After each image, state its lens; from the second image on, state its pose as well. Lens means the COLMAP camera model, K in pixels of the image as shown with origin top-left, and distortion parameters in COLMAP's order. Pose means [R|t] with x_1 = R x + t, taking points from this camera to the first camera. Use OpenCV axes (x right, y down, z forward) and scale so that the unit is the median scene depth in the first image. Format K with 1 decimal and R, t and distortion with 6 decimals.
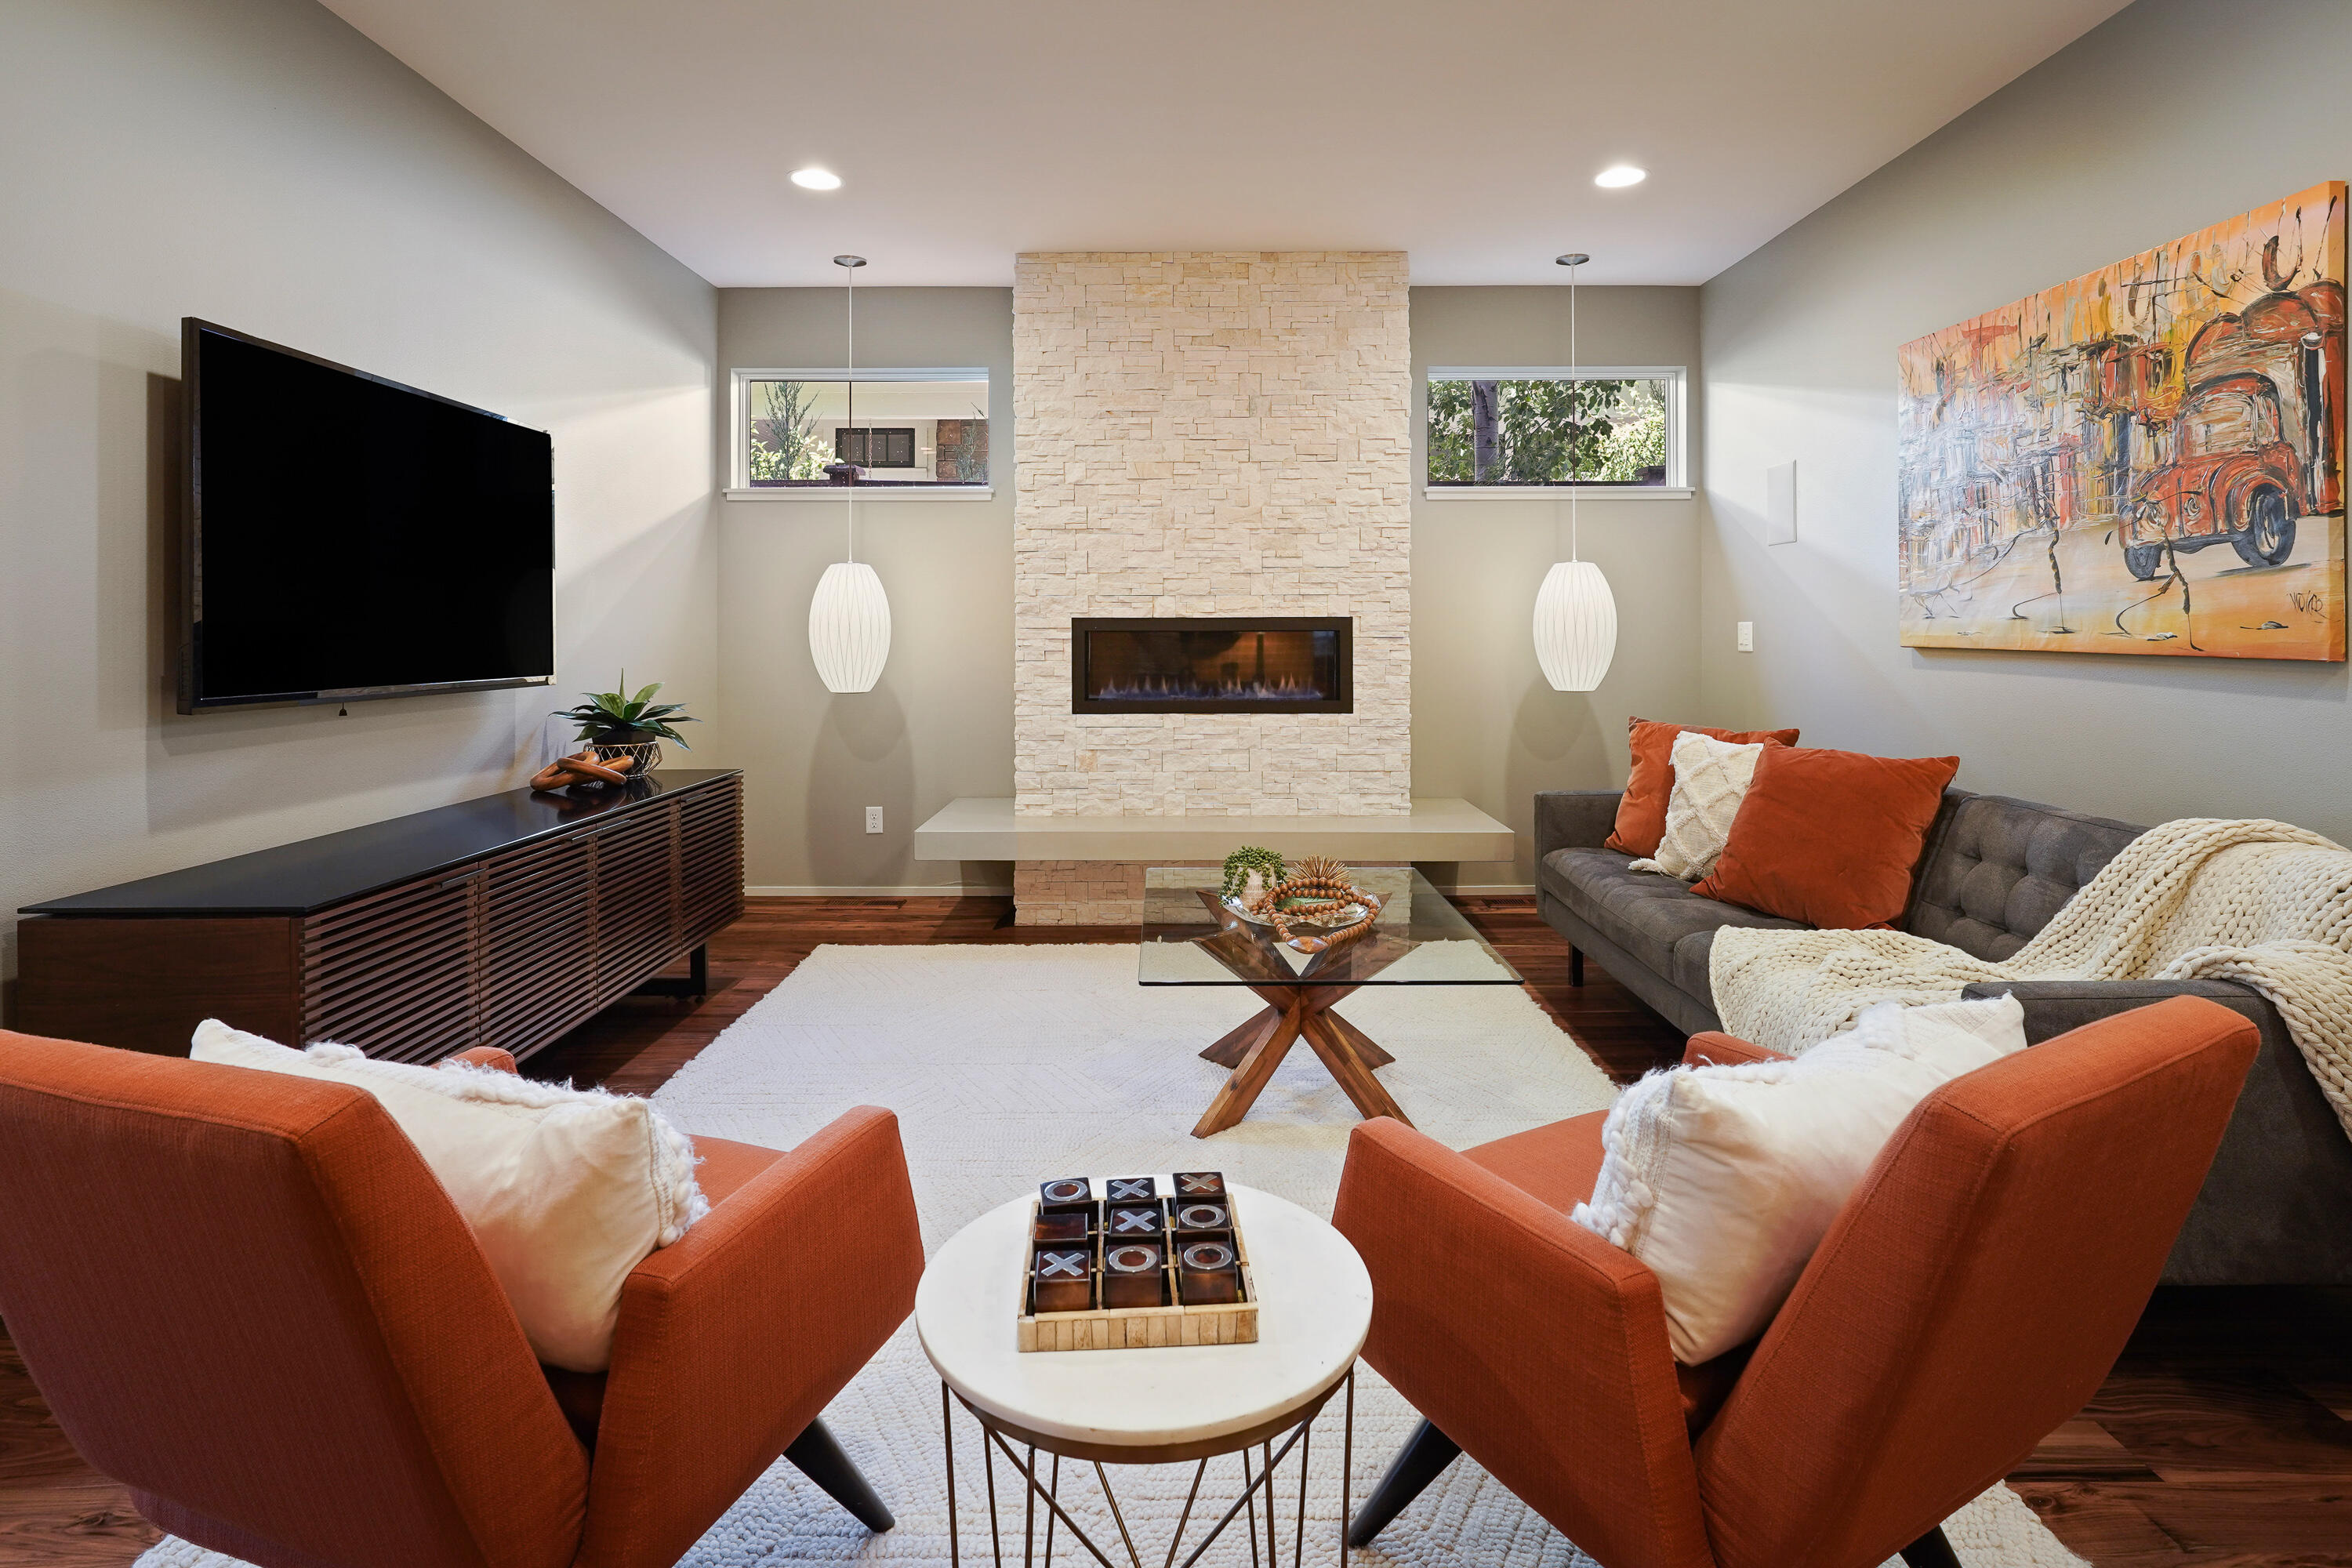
lens RADIAL K [[1177.9, 0, 1183.4], [0, 1177.9, 616.2], [0, 0, 1]] dist [-0.001188, 0.000019]
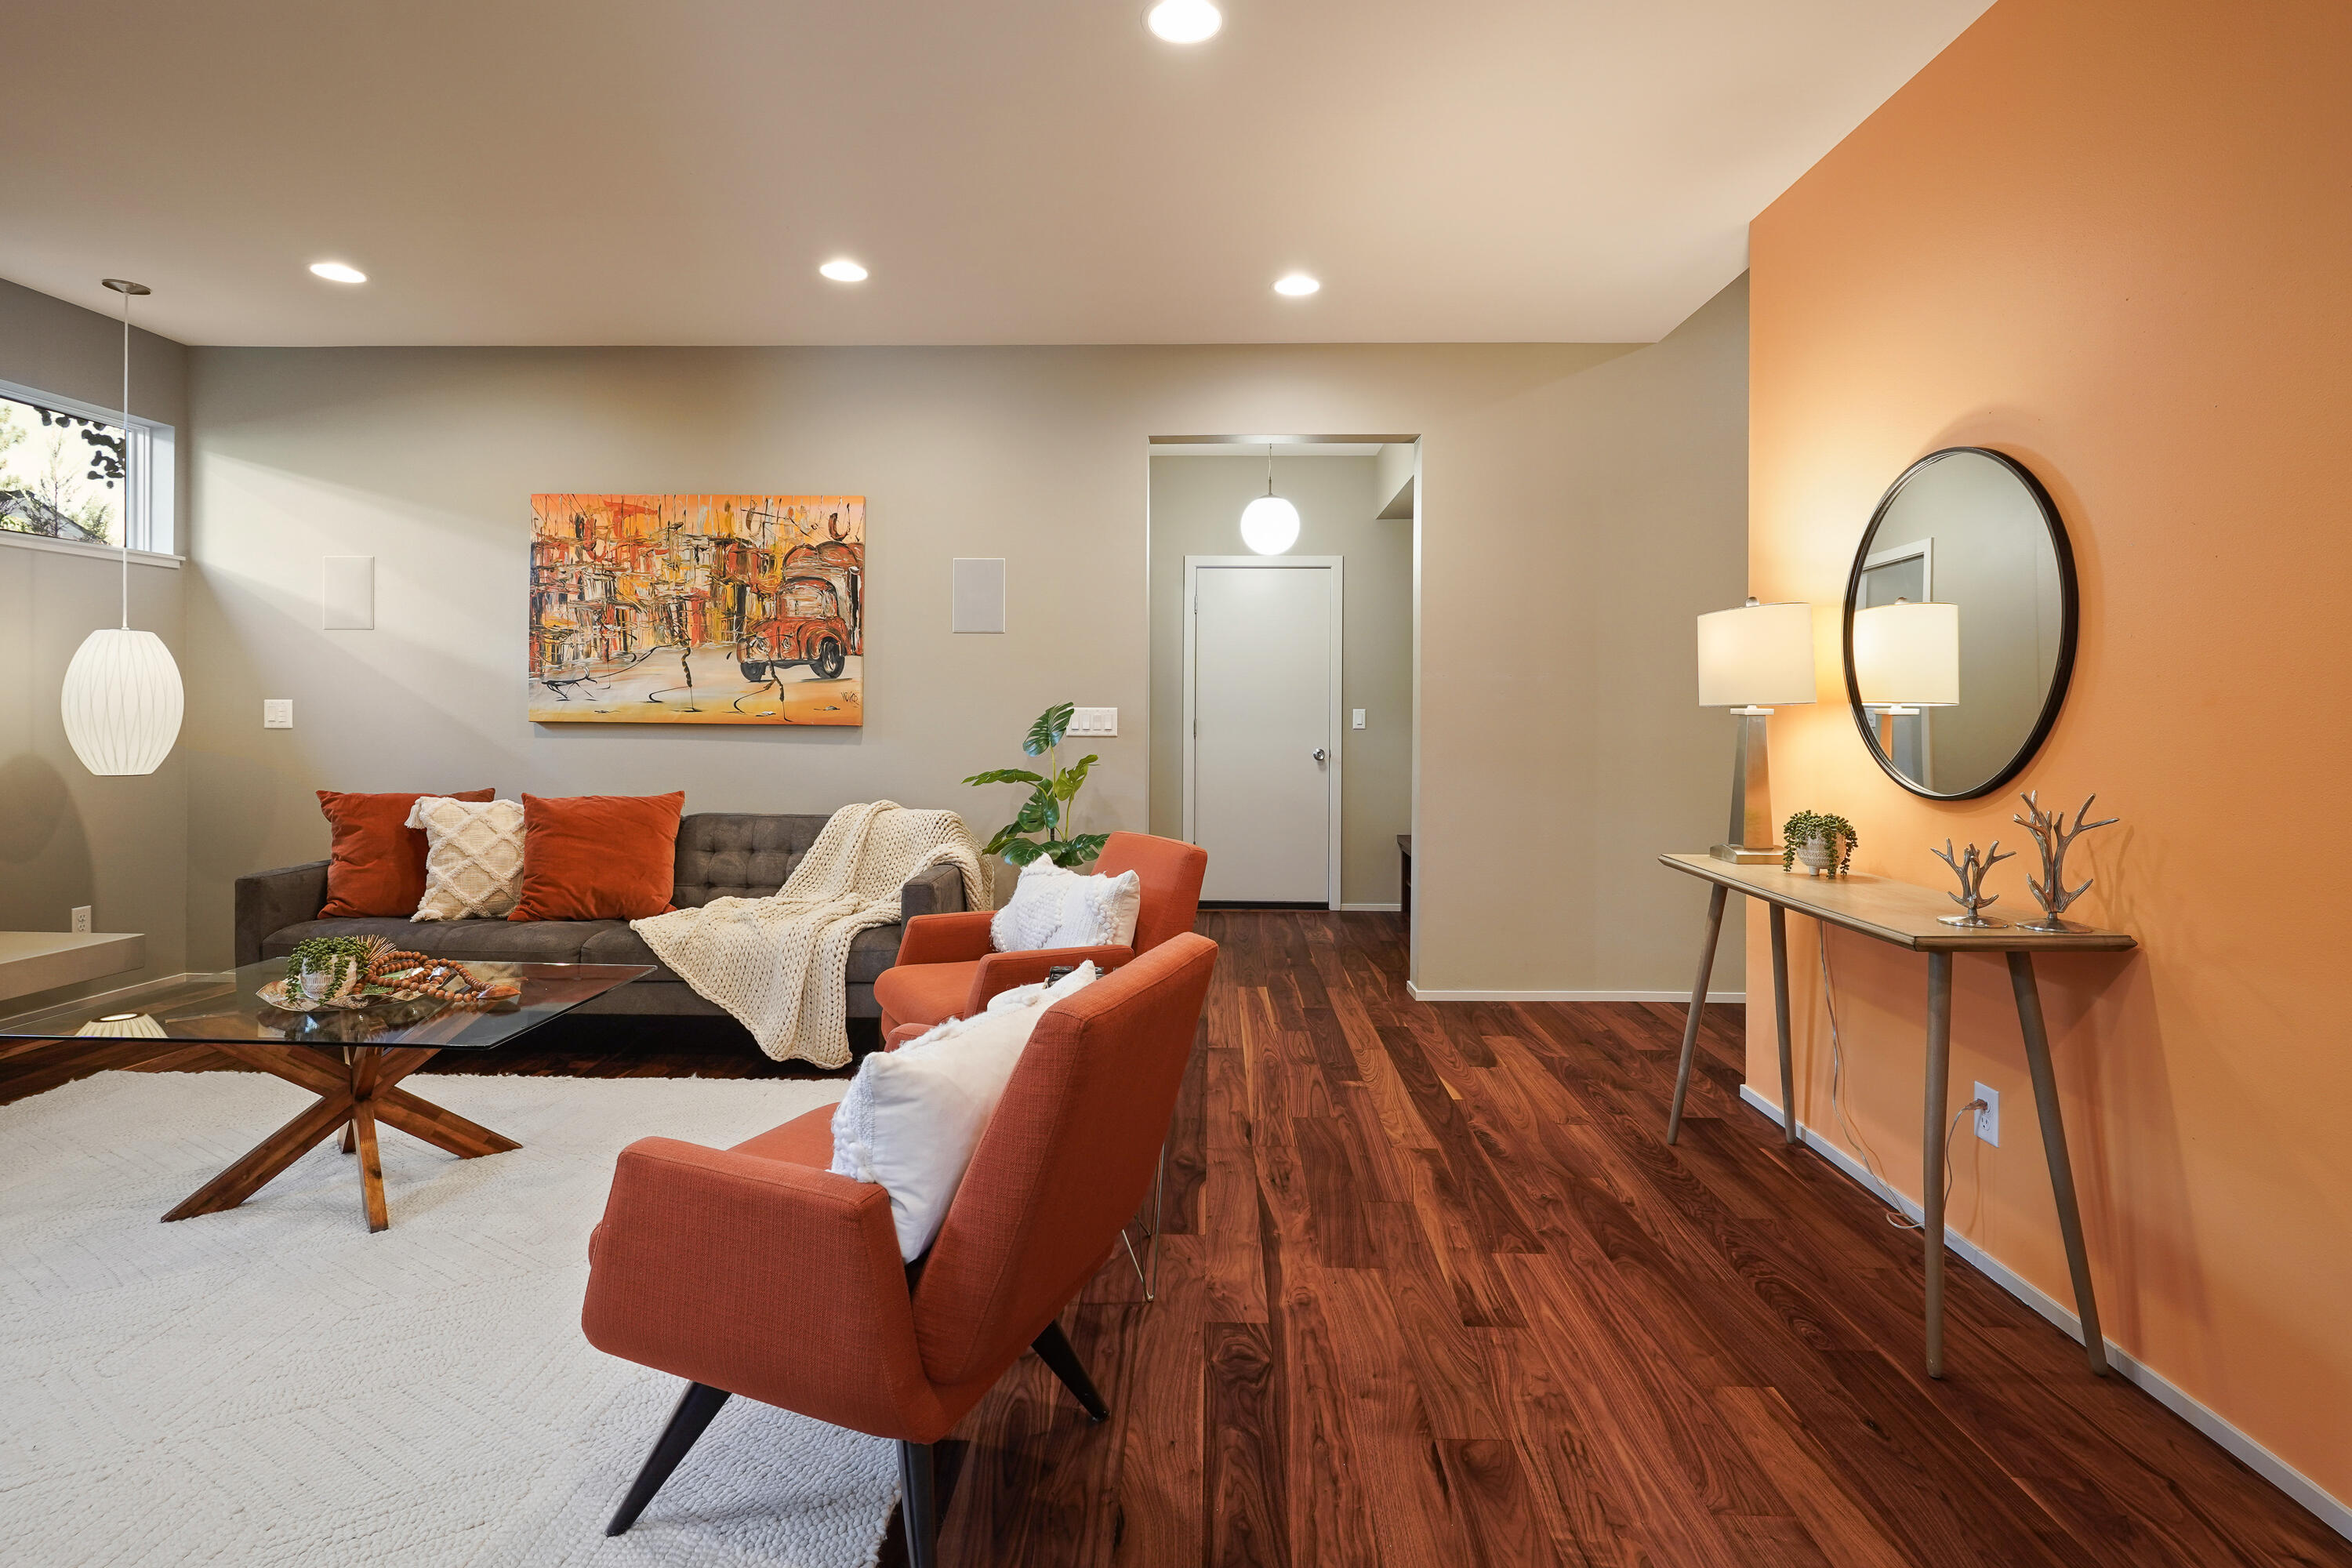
lens RADIAL K [[1160.5, 0, 1177.8], [0, 1160.5, 720.4], [0, 0, 1]] dist [0.001811, 0.000630]
pose [[0.033152, -0.007992, 0.999418, -0.525518], [-0.017119, 0.999817, 0.008563, 0.000947], [-0.999304, -0.017393, 0.033009, 0.180323]]
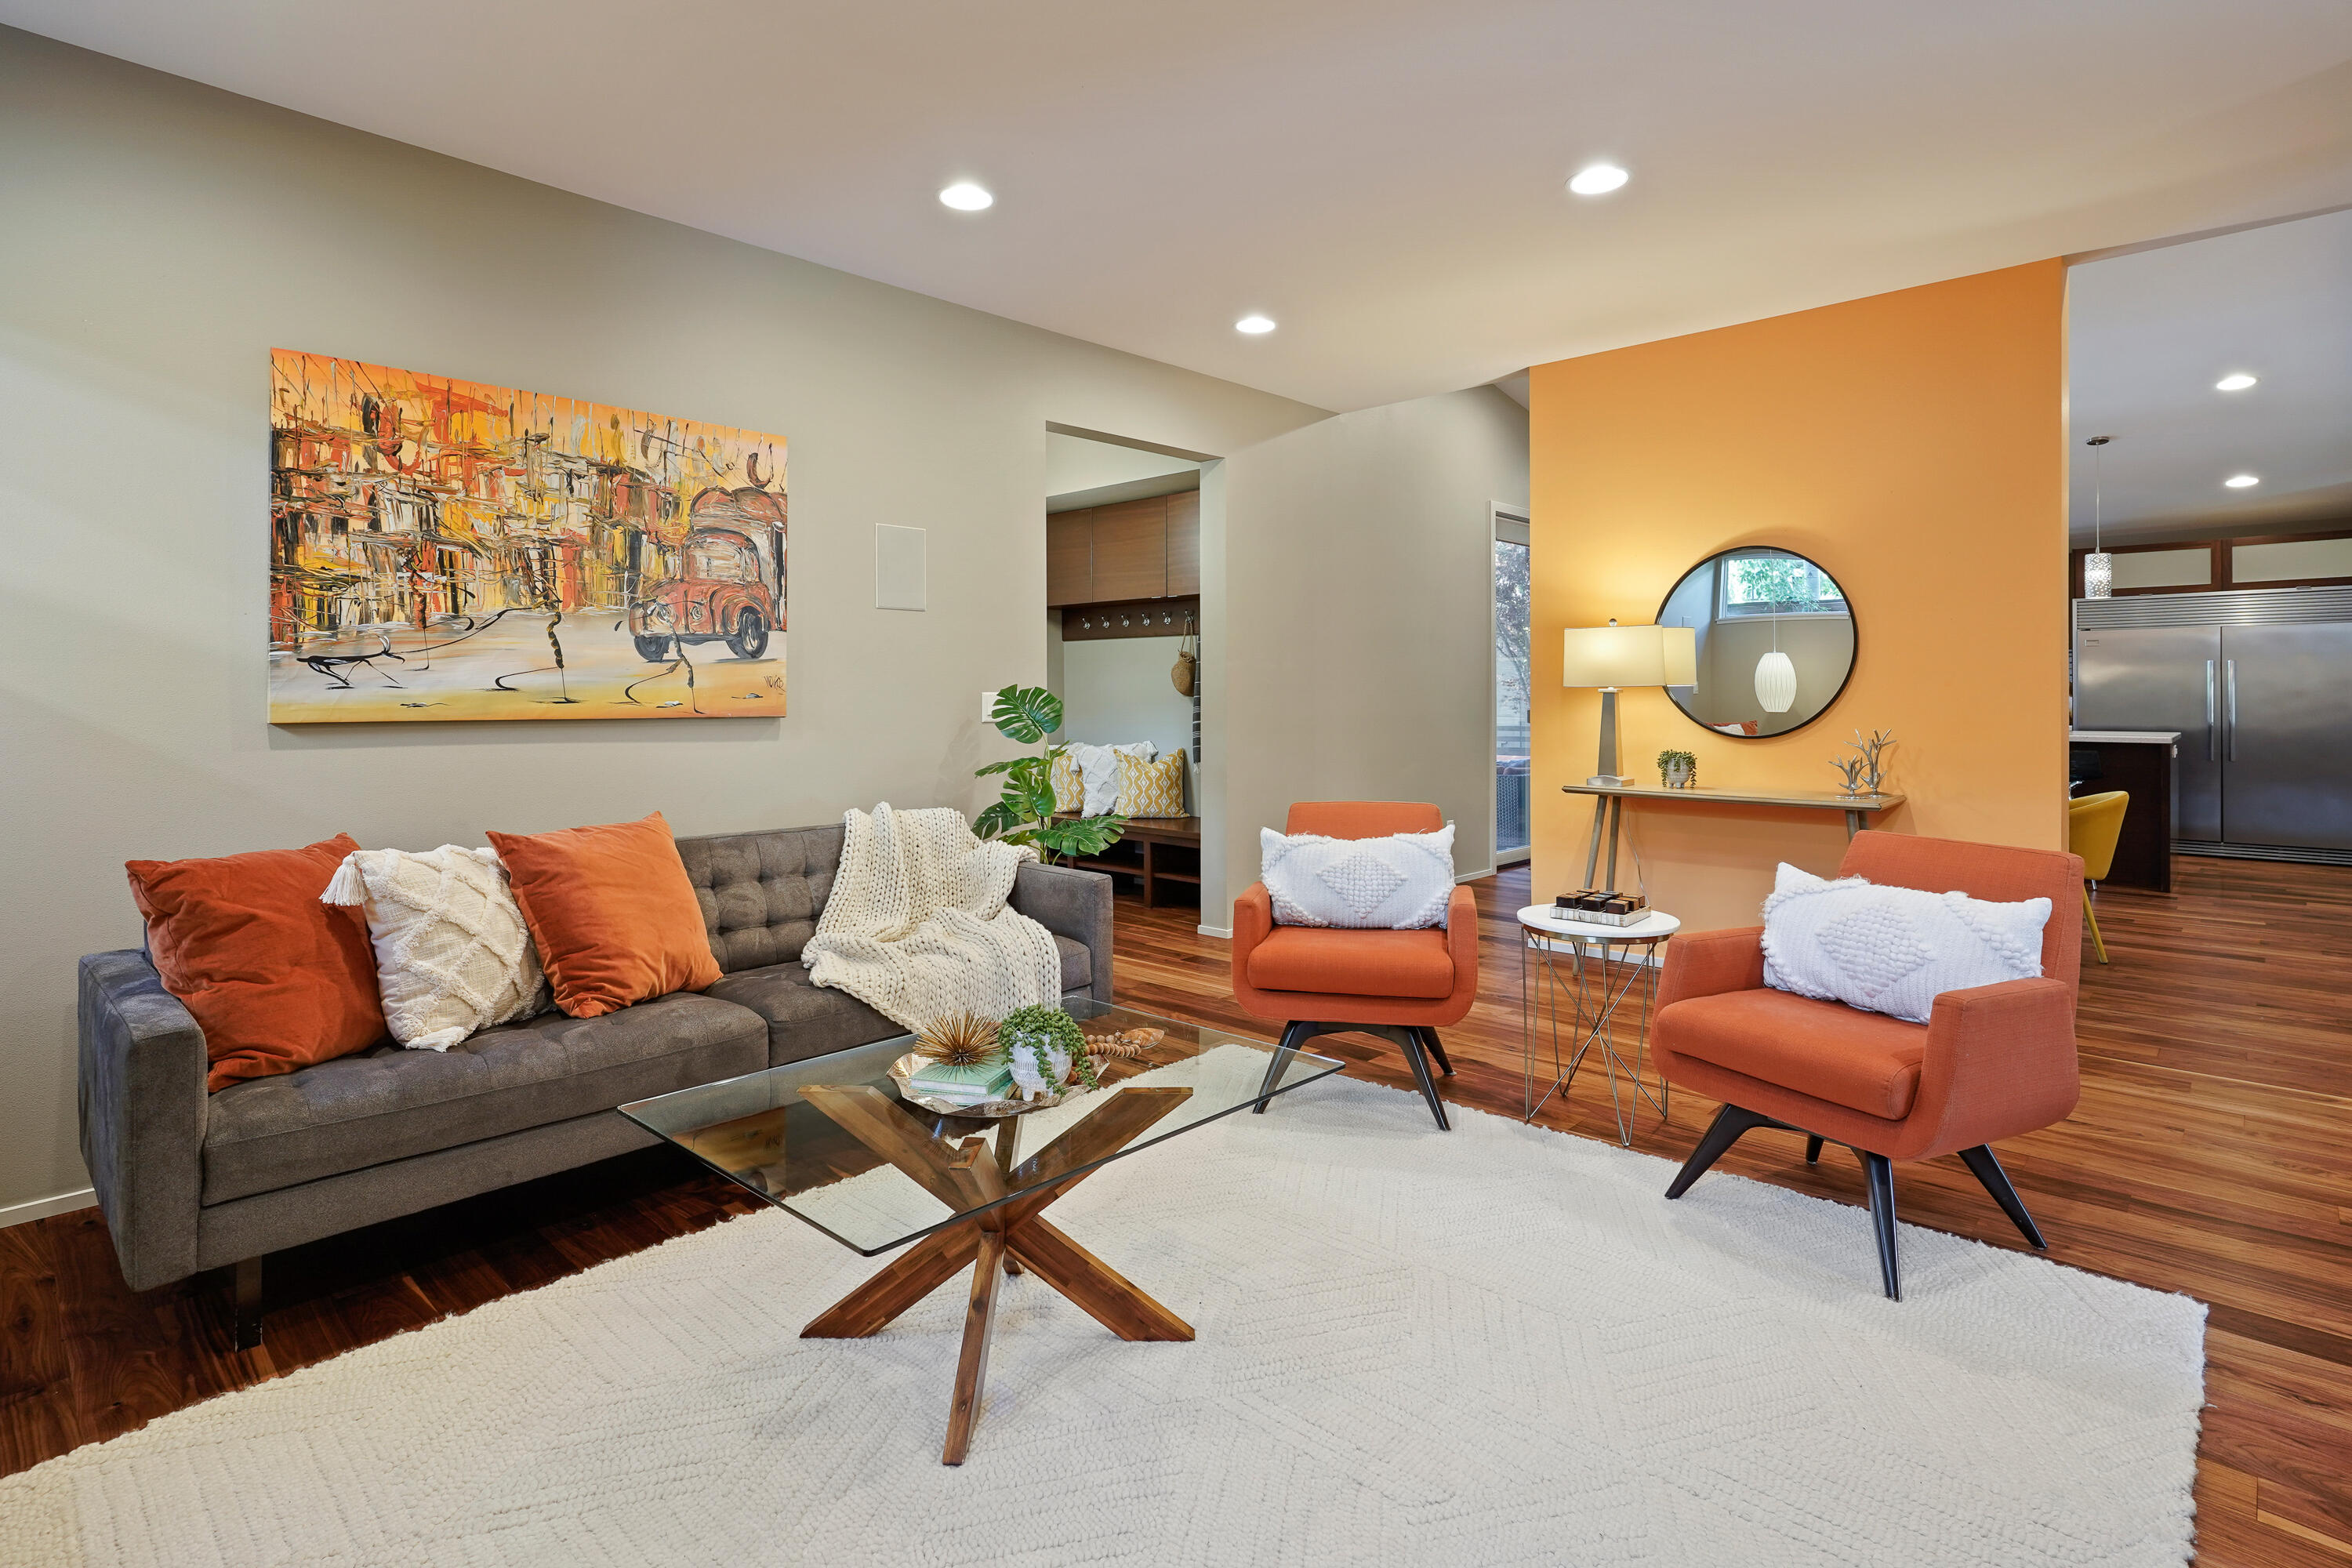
lens RADIAL K [[1160.9, 0, 1178.9], [0, 1160.9, 698.6], [0, 0, 1]] dist [-0.000161, 0.000251]
pose [[-0.725279, 0.000123, 0.688455, -0.297653], [-0.002874, 0.999991, -0.003206, 0.007828], [-0.688449, -0.004304, -0.725272, 0.900177]]
